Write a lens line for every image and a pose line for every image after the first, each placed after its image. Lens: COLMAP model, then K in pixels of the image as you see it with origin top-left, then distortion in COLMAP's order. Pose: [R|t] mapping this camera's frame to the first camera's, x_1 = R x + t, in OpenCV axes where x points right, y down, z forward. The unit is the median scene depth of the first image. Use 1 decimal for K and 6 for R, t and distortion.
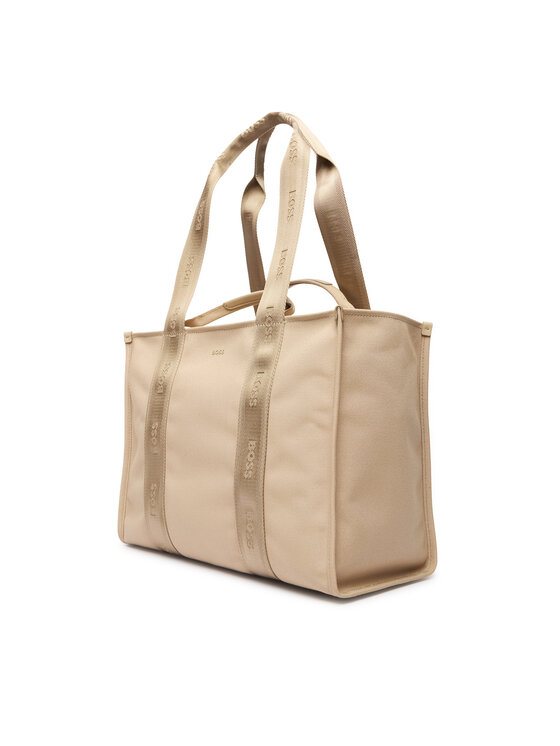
lens RADIAL K [[907.0, 0, 280.0], [0, 907.0, 373.0], [0, 0, 1]] dist [-0.147693, 0.006611]
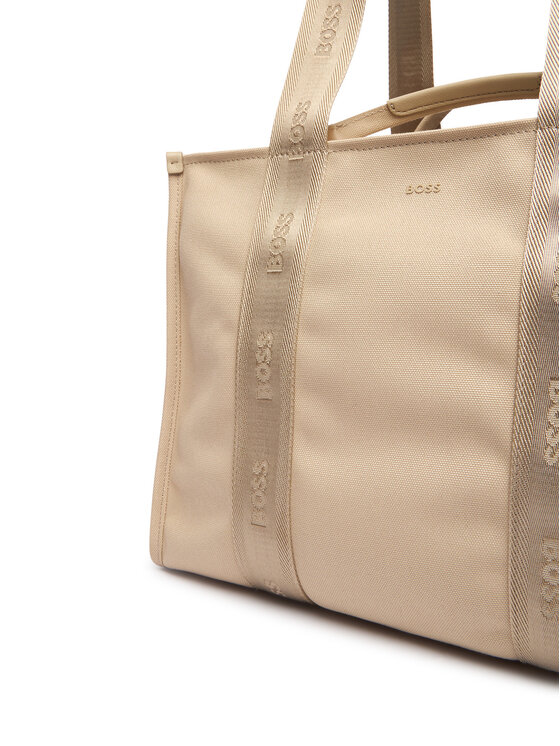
lens RADIAL K [[907.0, 0, 280.0], [0, 907.0, 373.0], [0, 0, 1]] dist [-0.147693, 0.006611]
pose [[0.981095, 0.018530, 0.192637, -0.220928], [-0.037266, 0.994865, 0.094100, 0.029805], [-0.189904, -0.099500, 0.976748, 0.525264]]
